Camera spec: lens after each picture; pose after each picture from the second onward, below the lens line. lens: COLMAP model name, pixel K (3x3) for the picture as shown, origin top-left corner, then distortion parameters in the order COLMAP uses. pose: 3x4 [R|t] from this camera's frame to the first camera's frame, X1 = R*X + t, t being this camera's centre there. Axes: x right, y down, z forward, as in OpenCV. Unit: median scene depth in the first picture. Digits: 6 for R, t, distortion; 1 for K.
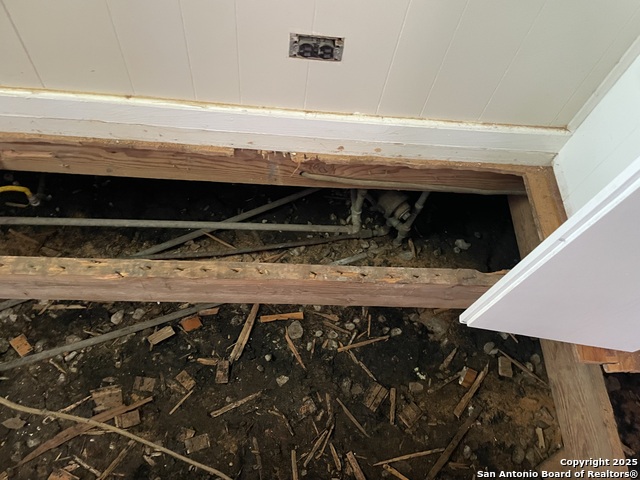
lens RADIAL K [[481.4, 0, 326.5], [0, 481.4, 238.8], [0, 0, 1]] dist [0.064771, -0.093056]
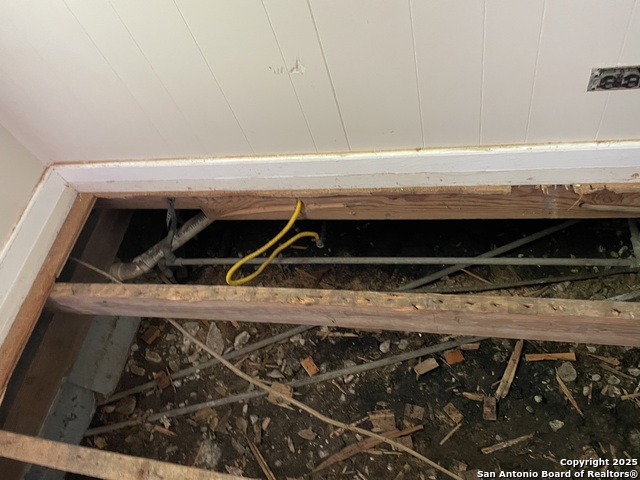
lens RADIAL K [[481.4, 0, 316.6], [0, 481.4, 238.4], [0, 0, 1]] dist [0.064771, -0.093056]
pose [[0.909116, -0.039580, -0.414659, -0.114823], [0.009158, 0.997134, -0.075101, -0.001779], [0.416443, 0.064479, 0.906873, -0.077754]]
